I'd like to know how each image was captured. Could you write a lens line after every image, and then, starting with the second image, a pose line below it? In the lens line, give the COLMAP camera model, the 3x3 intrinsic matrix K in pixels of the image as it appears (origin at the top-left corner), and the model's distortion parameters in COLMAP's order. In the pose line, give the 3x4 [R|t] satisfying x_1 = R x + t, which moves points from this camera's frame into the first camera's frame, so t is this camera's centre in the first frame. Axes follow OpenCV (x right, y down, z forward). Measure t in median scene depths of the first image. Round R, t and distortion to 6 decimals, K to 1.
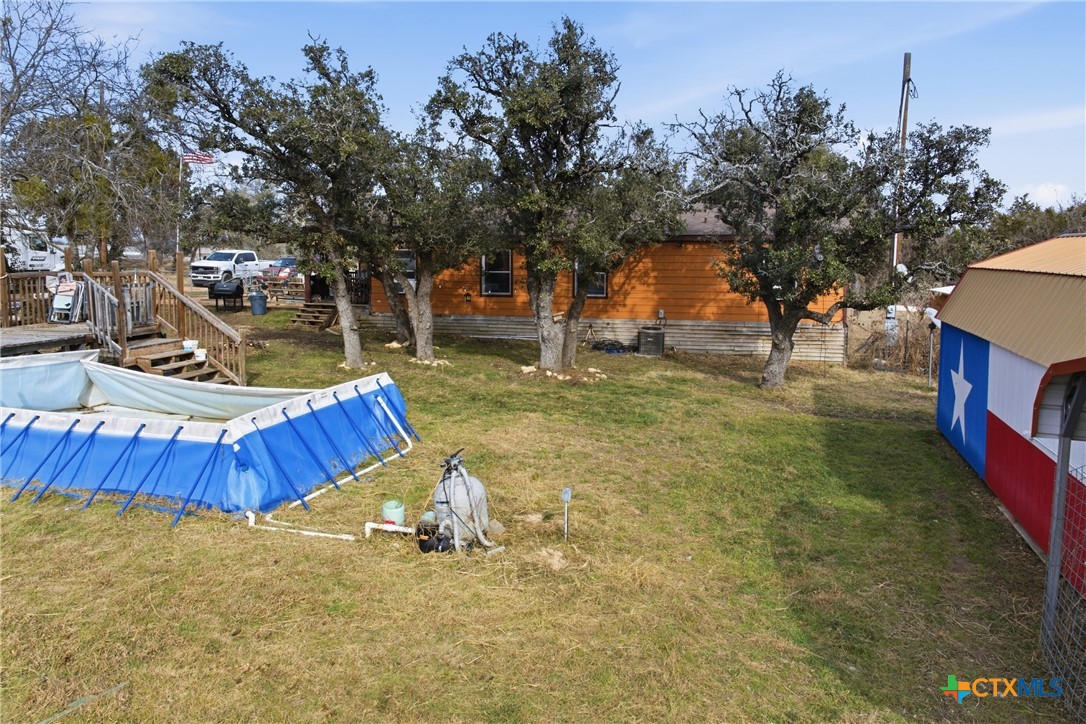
lens RADIAL K [[761.1, 0, 543.0], [0, 761.1, 362.0], [0, 0, 1]] dist [-0.034242, -0.002791]
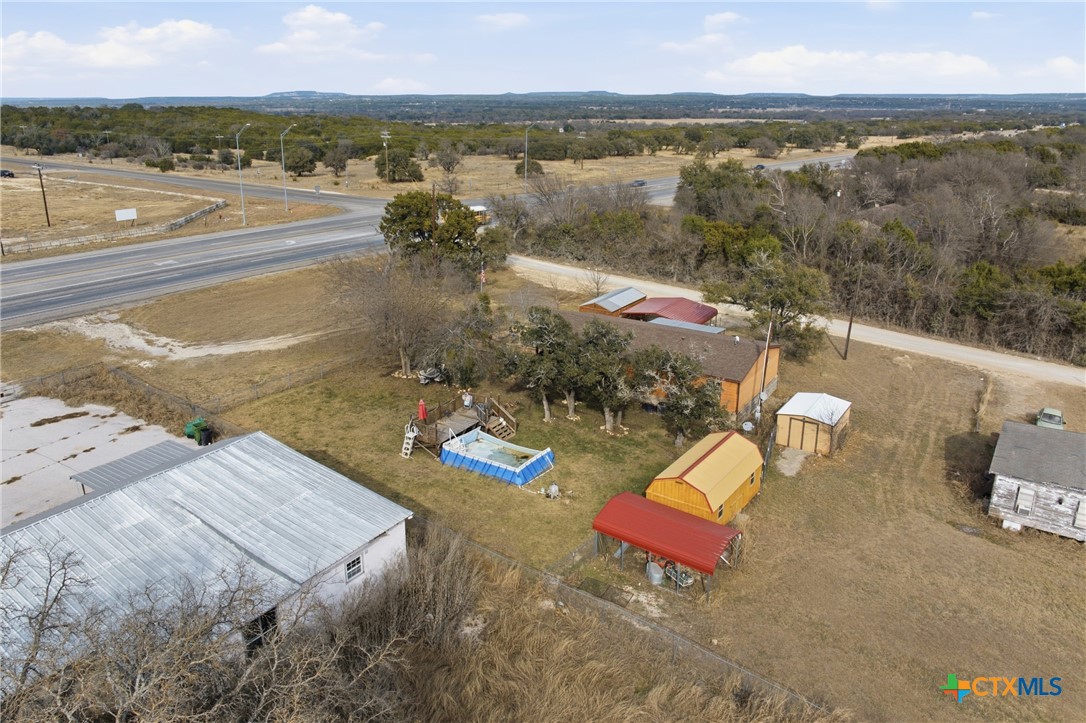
lens RADIAL K [[761.1, 0, 543.0], [0, 761.1, 361.5], [0, 0, 1]] dist [-0.034242, -0.002791]
pose [[0.952545, 0.098209, -0.288119, 1.327776], [-0.045048, 0.981582, 0.185653, -1.770157], [0.301045, -0.163863, 0.939426, -4.135884]]
